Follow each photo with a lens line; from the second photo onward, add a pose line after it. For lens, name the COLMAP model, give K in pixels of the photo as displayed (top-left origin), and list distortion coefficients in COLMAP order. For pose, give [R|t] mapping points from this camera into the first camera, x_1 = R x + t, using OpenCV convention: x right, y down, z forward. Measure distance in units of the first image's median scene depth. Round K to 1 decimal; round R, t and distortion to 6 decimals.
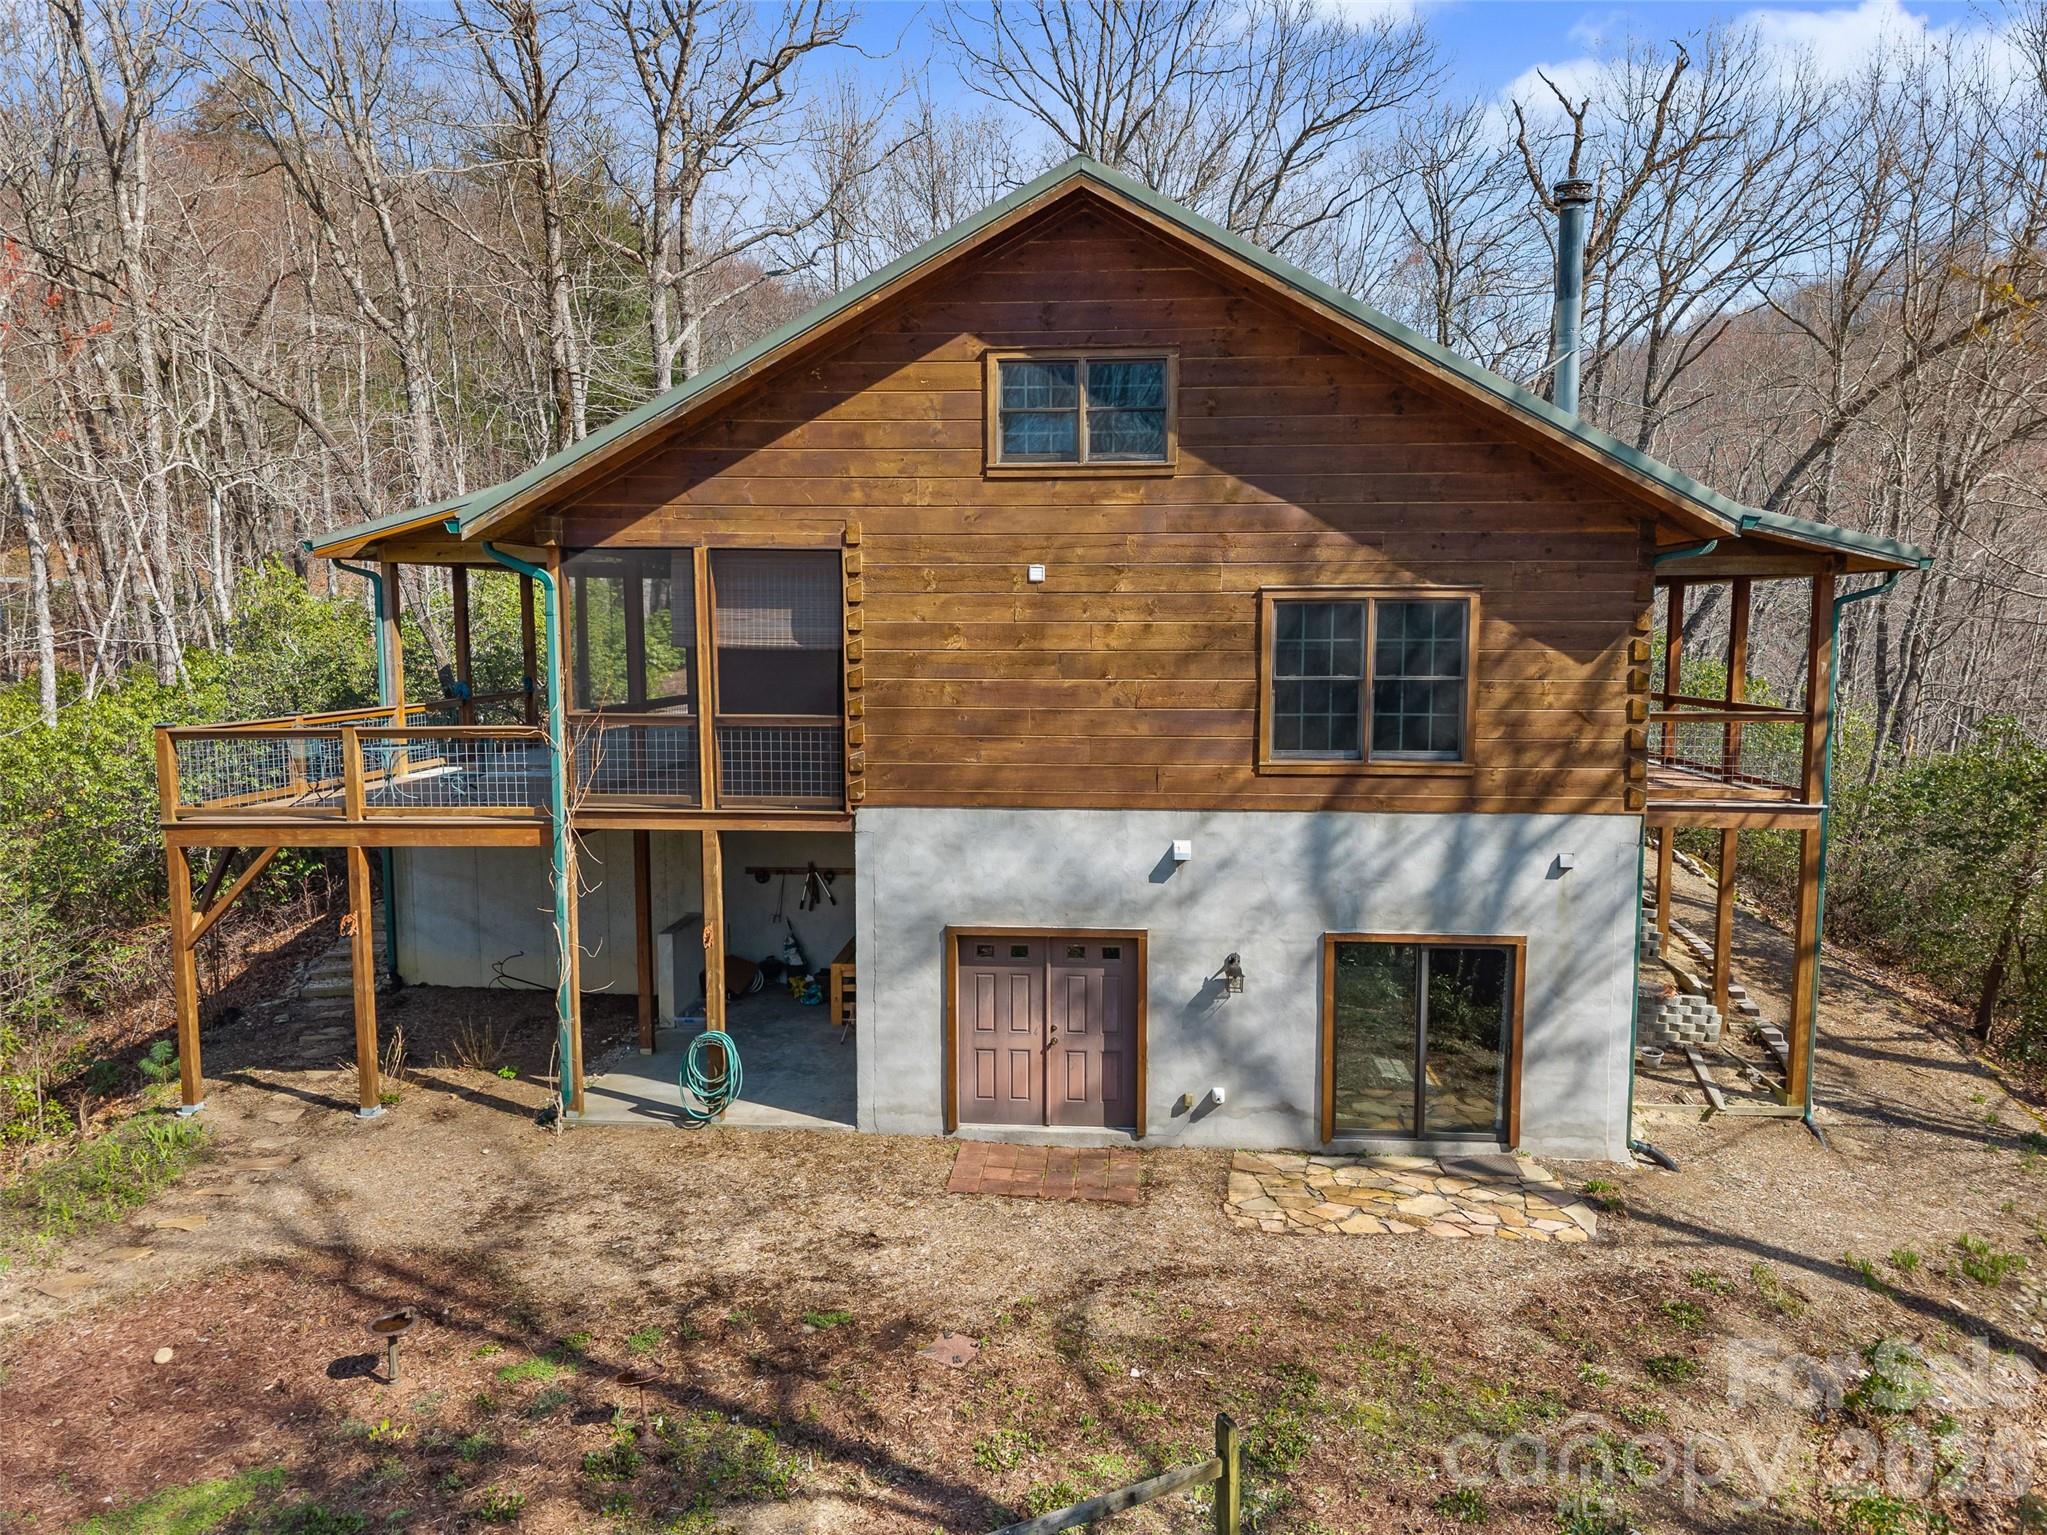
lens RADIAL K [[1380.3, 0, 1023.5], [0, 1380.3, 767.5], [0, 0, 1]] dist [0.049077, -0.091890]
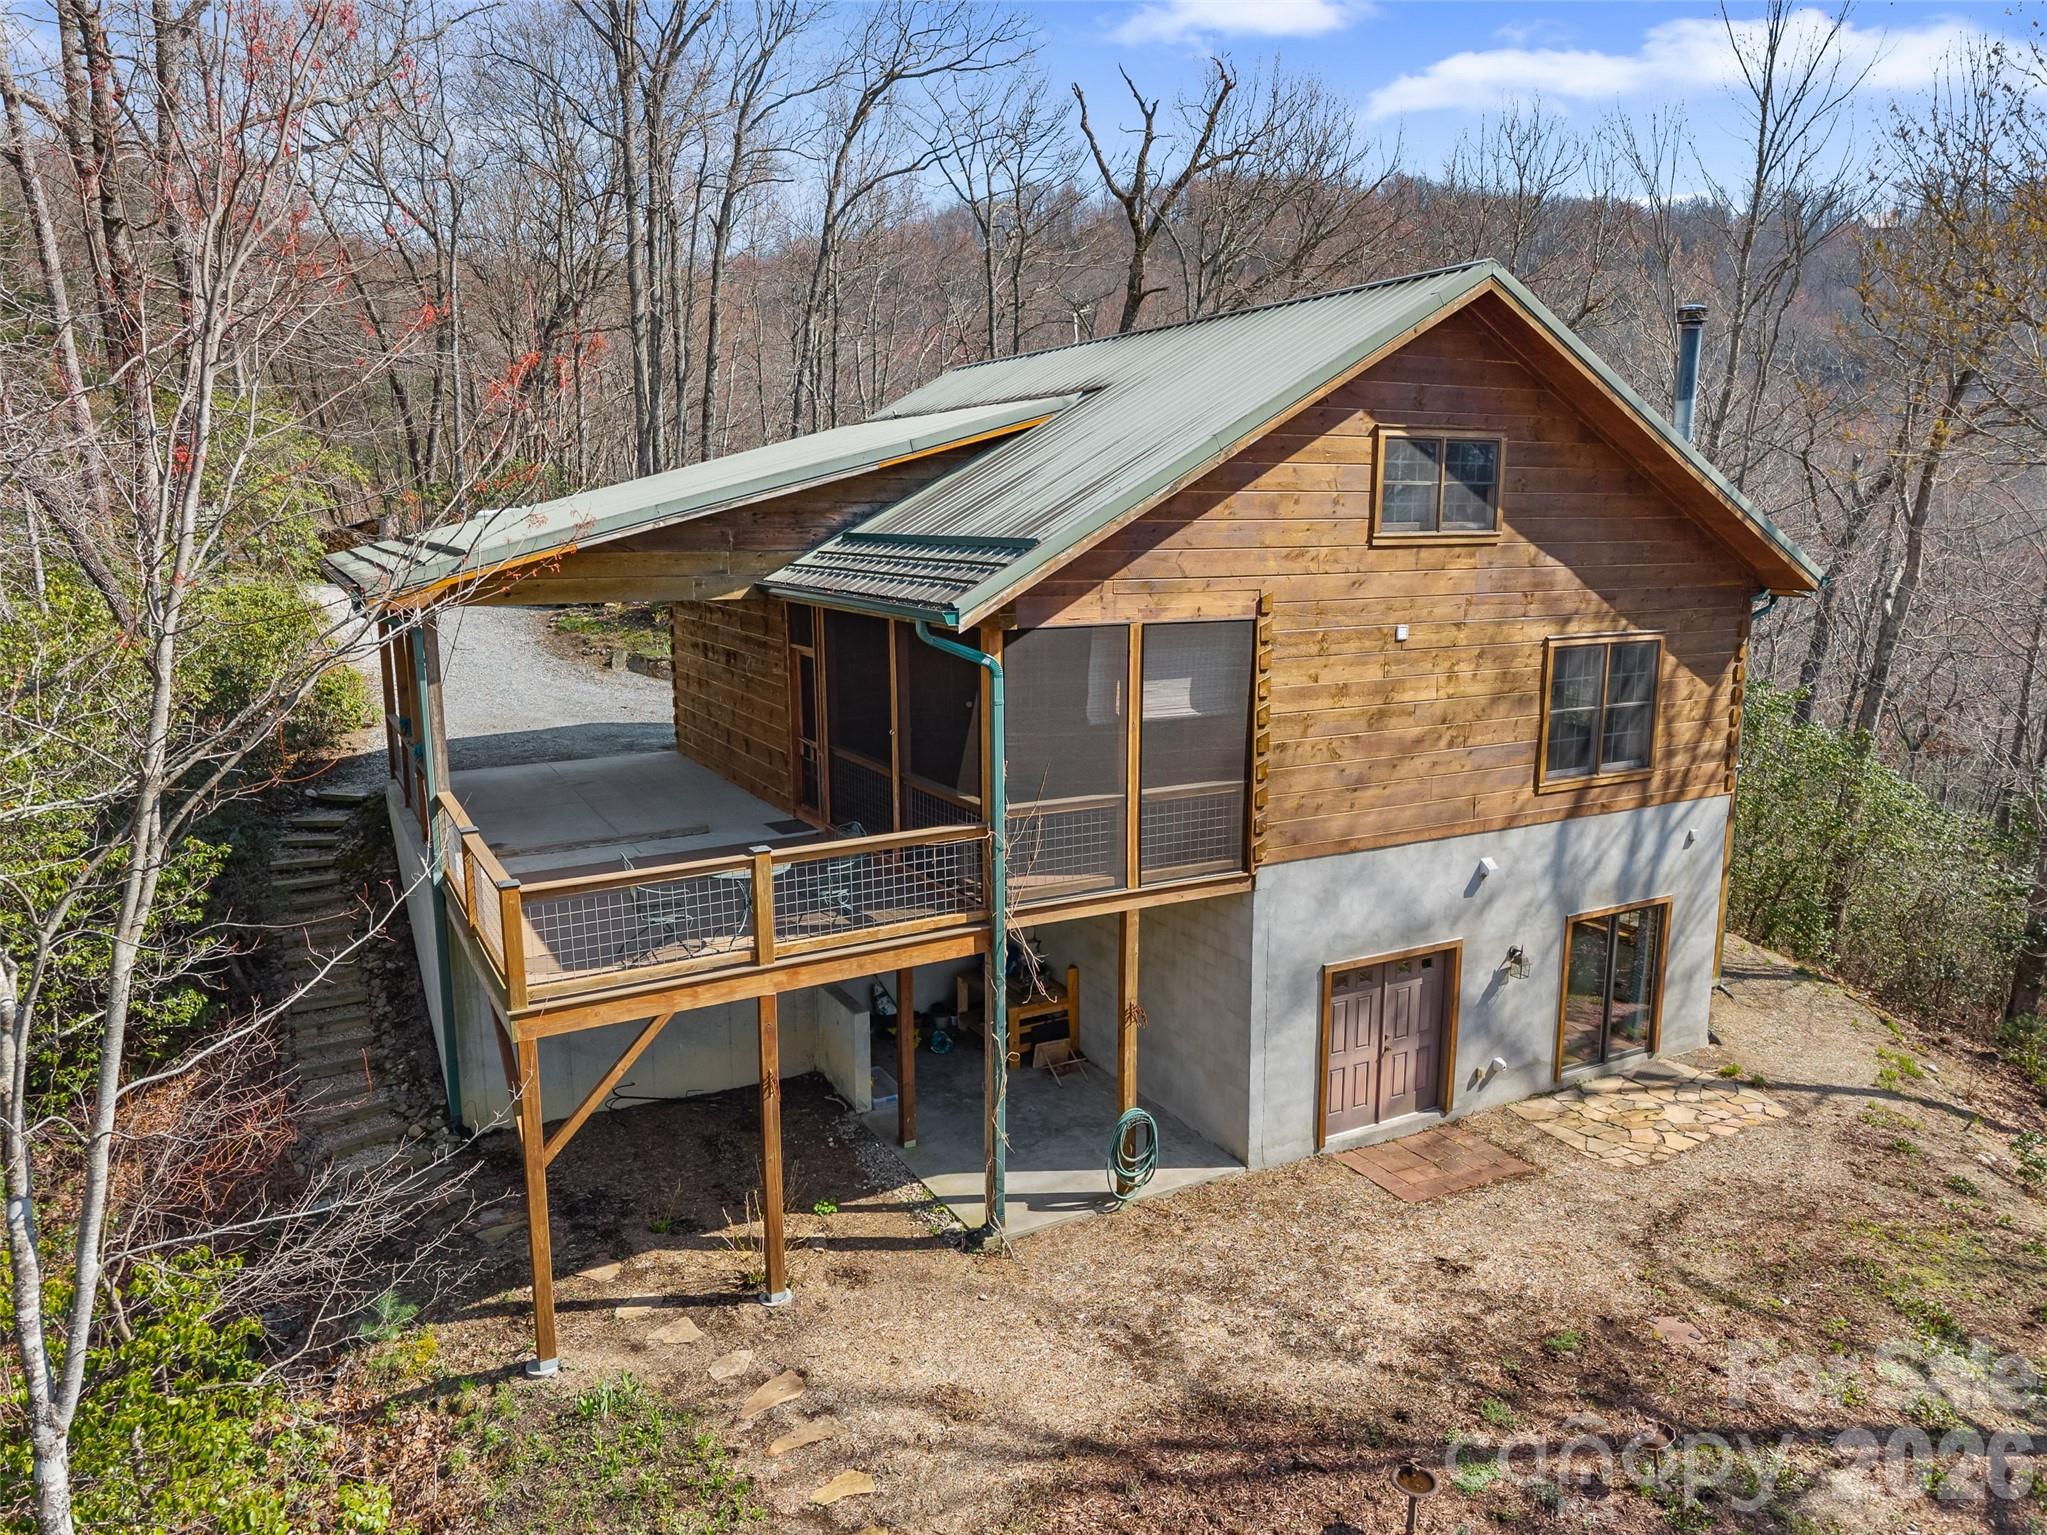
lens RADIAL K [[1390.4, 0, 1023.5], [0, 1390.4, 767.5], [0, 0, 1]] dist [0.005051, -0.002936]
pose [[0.836527, -0.100955, 0.538545, -0.830679], [0.058151, 0.993686, 0.095950, -0.156745], [-0.544832, -0.048948, 0.837116, 0.240857]]
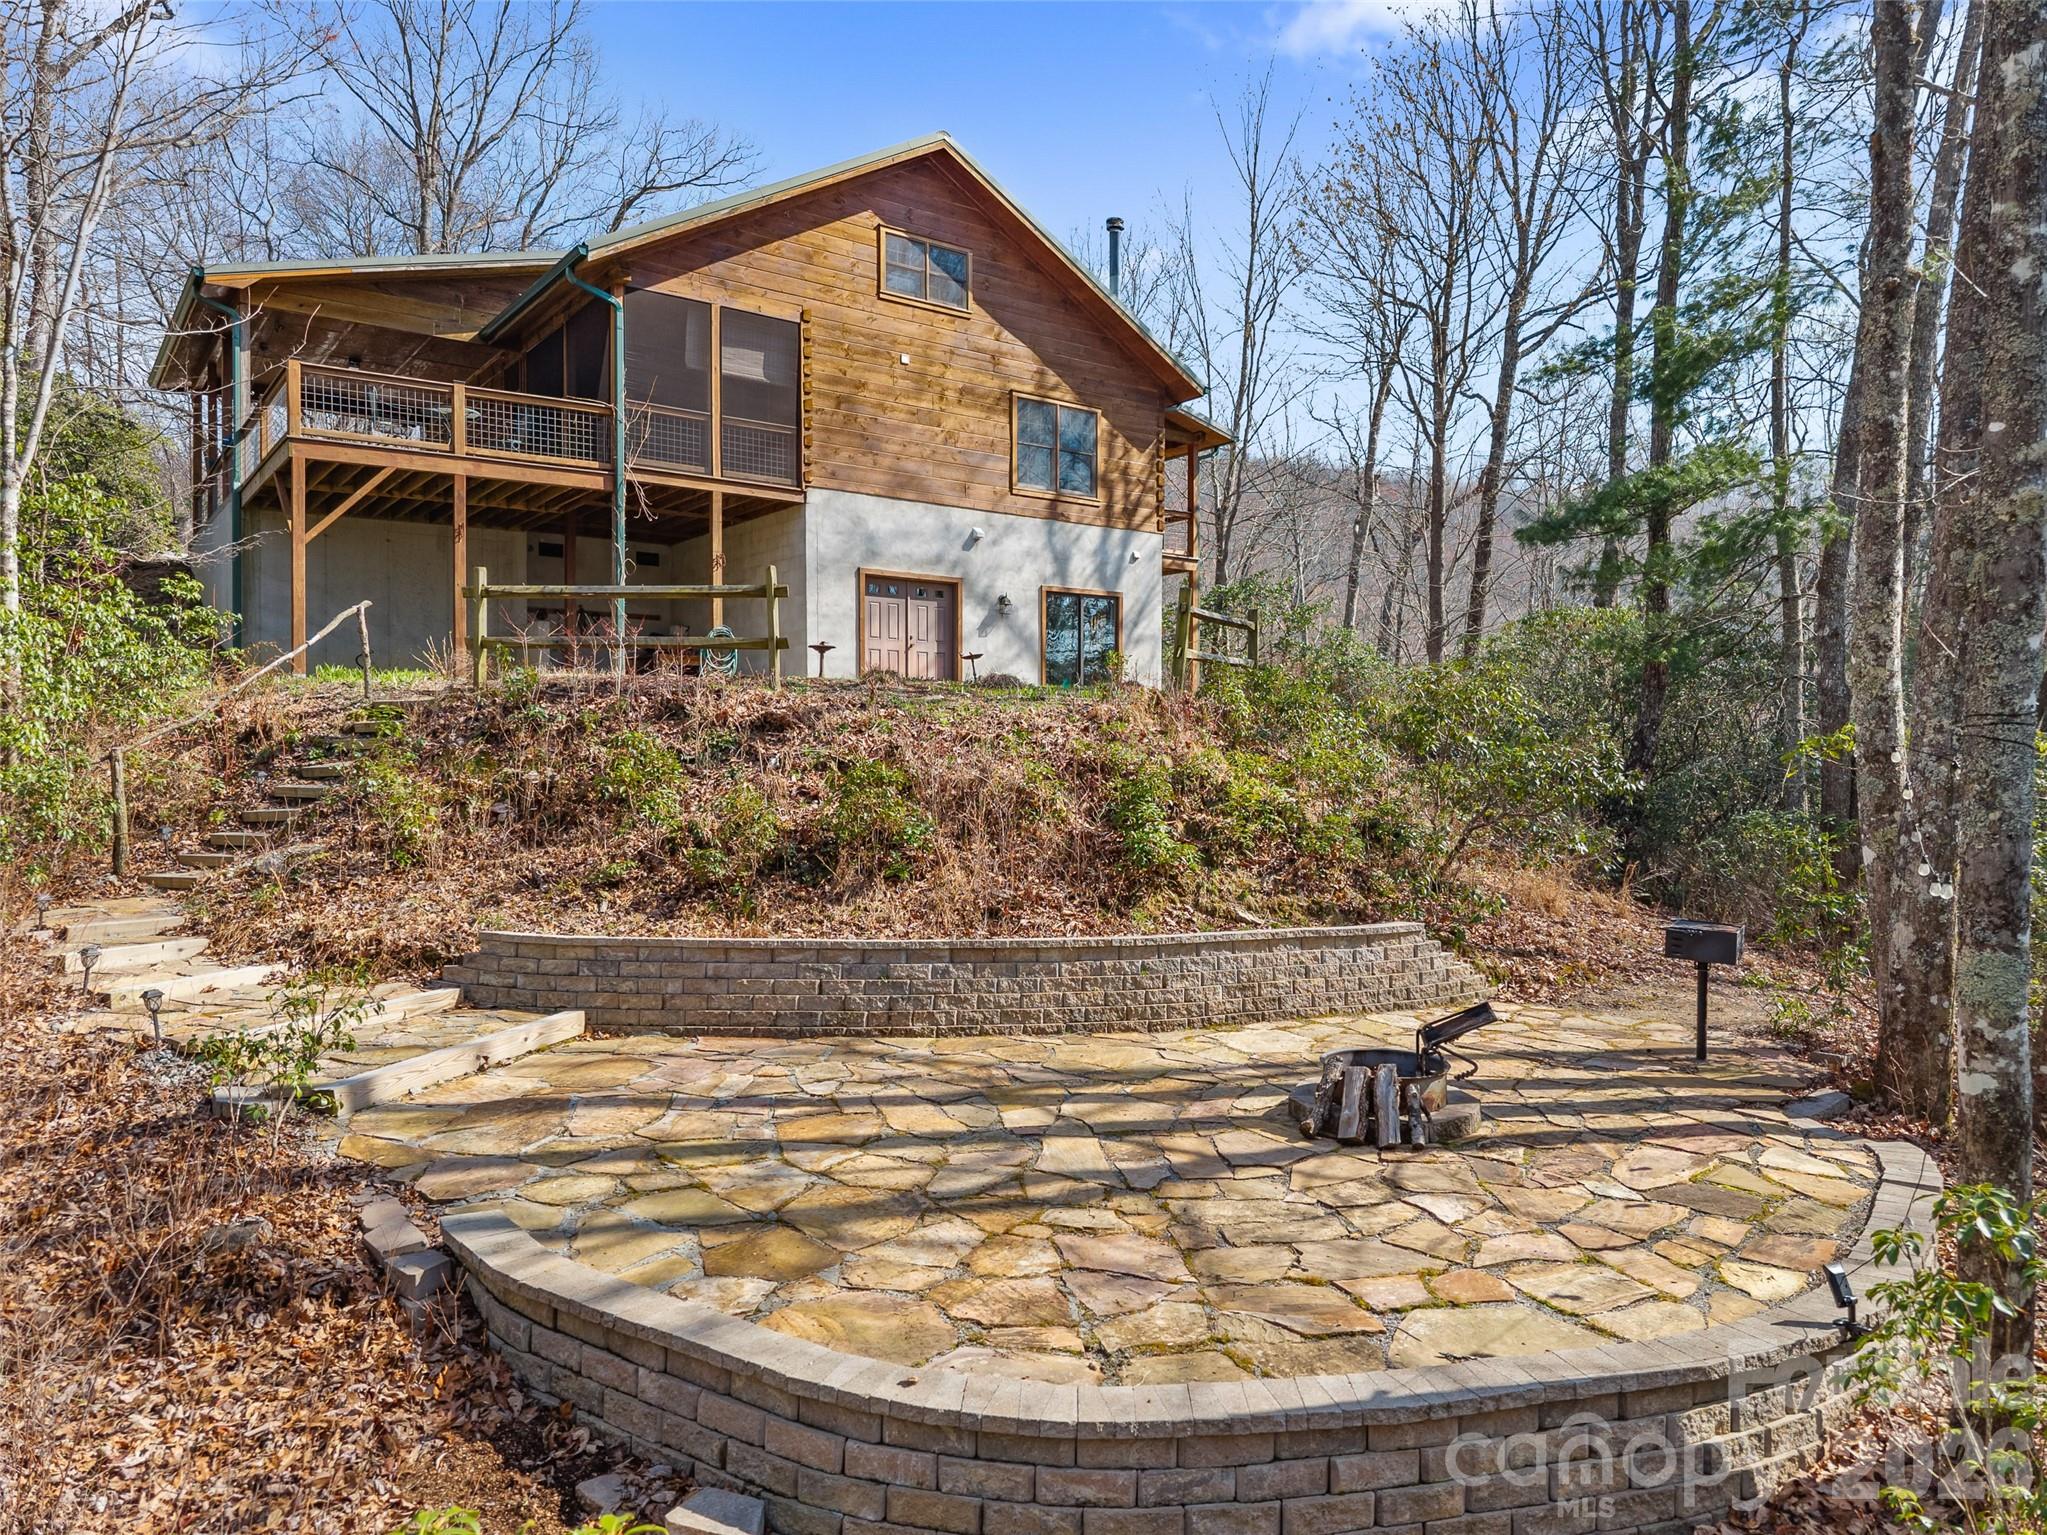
lens RADIAL K [[1390.4, 0, 1023.5], [0, 1390.4, 767.5], [0, 0, 1]] dist [0.005051, -0.002936]
pose [[0.756491, -0.001934, 0.654001, -0.995469], [0.069193, 0.994620, -0.077096, 0.499305], [-0.650333, 0.103575, 0.752555, -0.332323]]
